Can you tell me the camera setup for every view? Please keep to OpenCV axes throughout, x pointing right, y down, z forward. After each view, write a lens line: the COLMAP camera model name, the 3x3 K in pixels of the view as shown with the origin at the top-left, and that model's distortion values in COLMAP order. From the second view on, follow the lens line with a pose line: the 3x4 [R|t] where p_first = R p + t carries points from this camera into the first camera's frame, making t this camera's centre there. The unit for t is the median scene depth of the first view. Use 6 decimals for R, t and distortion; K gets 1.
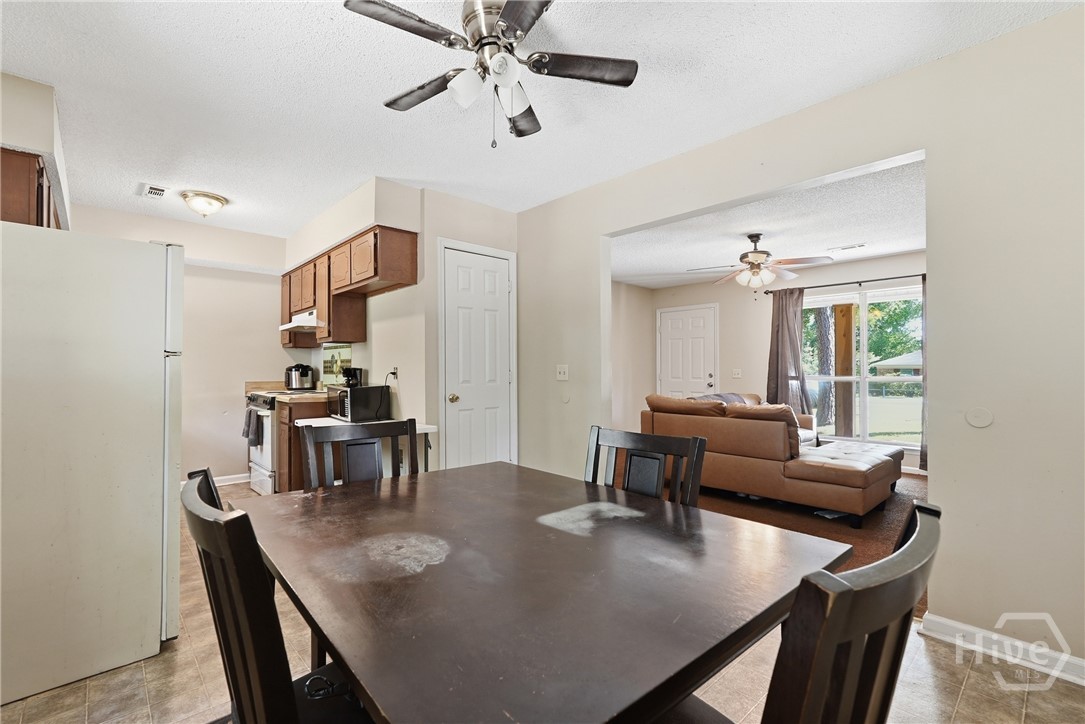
lens RADIAL K [[488.7, 0, 536.8], [0, 488.7, 363.6], [0, 0, 1]] dist [-0.002742, -0.000053]
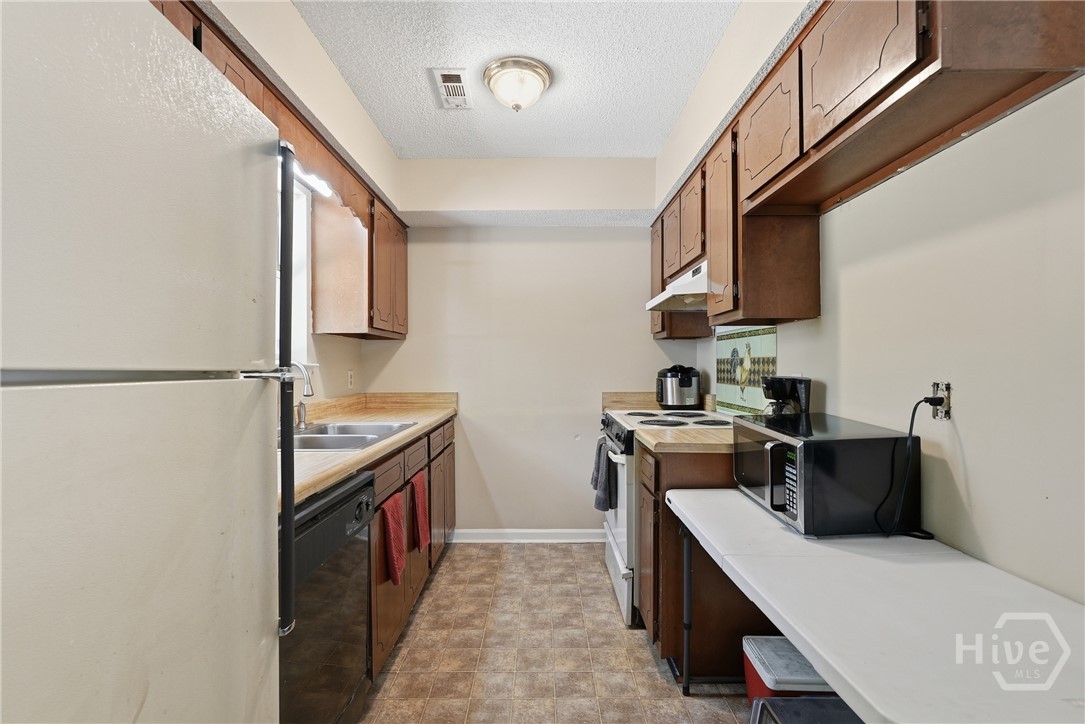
lens RADIAL K [[496.3, 0, 542.6], [0, 496.3, 366.4], [0, 0, 1]] dist [-0.000142, 0.000299]
pose [[0.746543, 0.003602, -0.665327, -0.232227], [0.008591, 0.999850, 0.015054, -0.009763], [0.665282, -0.016954, 0.746400, 0.493563]]
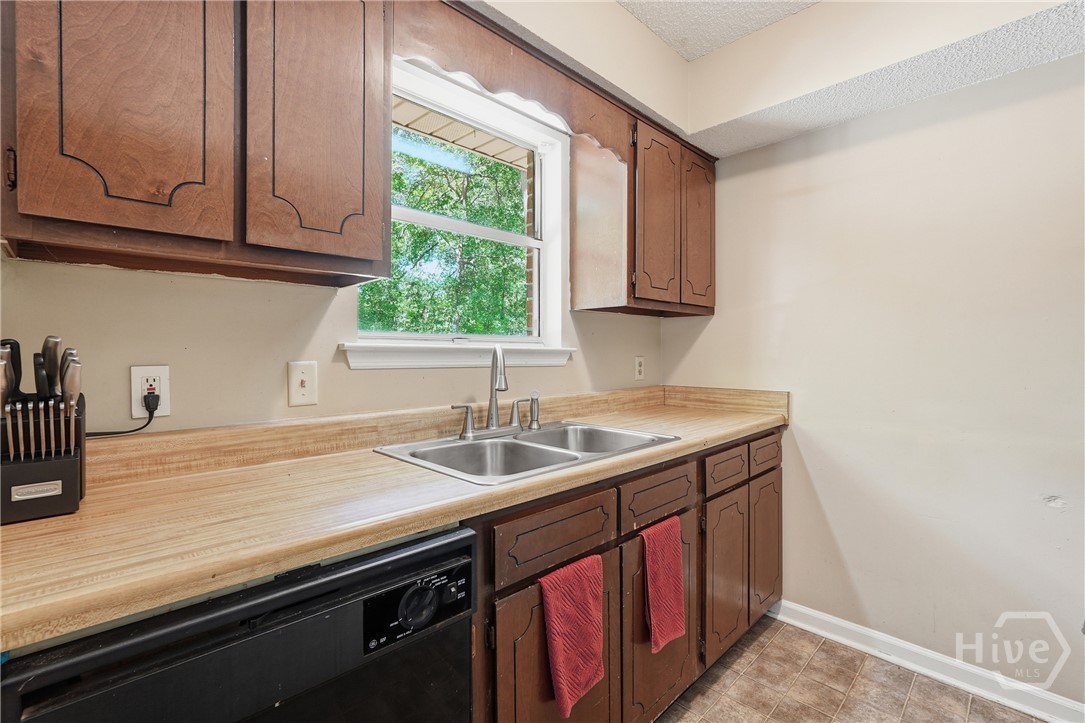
lens RADIAL K [[487.2, 0, 541.8], [0, 487.2, 352.7], [0, 0, 1]] dist [-0.020095, 0.010984]
pose [[0.046959, 0.005001, -0.998884, -0.336604], [0.015126, 0.999869, 0.005717, -0.005681], [0.998782, -0.015377, 0.046877, 0.662622]]
